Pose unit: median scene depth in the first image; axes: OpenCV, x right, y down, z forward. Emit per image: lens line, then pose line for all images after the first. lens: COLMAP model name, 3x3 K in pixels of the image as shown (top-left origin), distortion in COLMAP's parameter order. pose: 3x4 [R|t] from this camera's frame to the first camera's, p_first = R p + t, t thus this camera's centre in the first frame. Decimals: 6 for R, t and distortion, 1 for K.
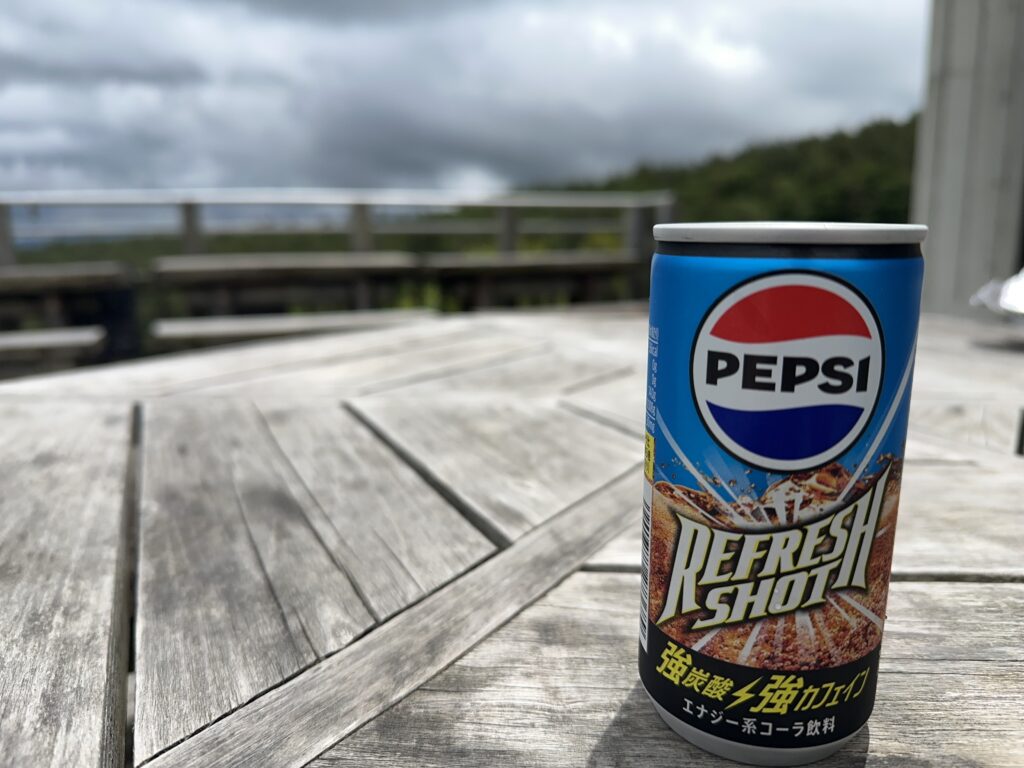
lens RADIAL K [[715.7, 0, 511.8], [0, 715.7, 384.1], [0, 0, 1]] dist [0.000309, -0.000019]
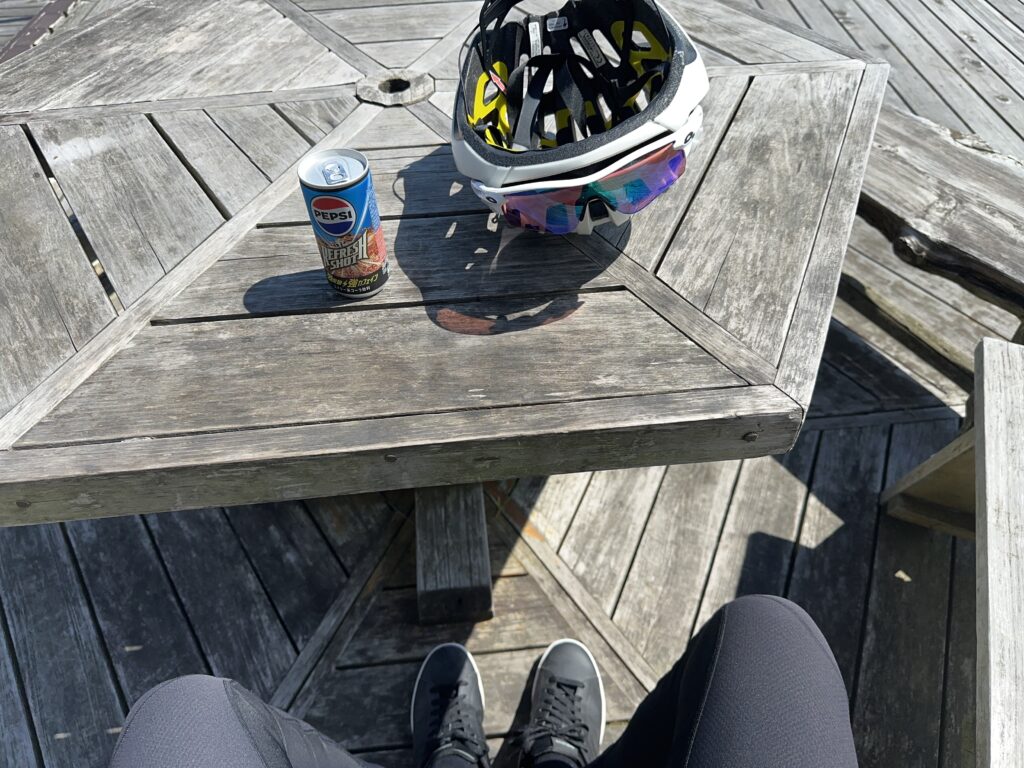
lens RADIAL K [[715.7, 0, 512.3], [0, 715.7, 384.3], [0, 0, 1]] dist [0.000309, -0.000019]
pose [[0.990027, -0.112964, 0.084175, 0.902944], [0.042473, 0.809050, 0.586203, -1.512622], [-0.134322, -0.576782, 0.805779, -2.856531]]
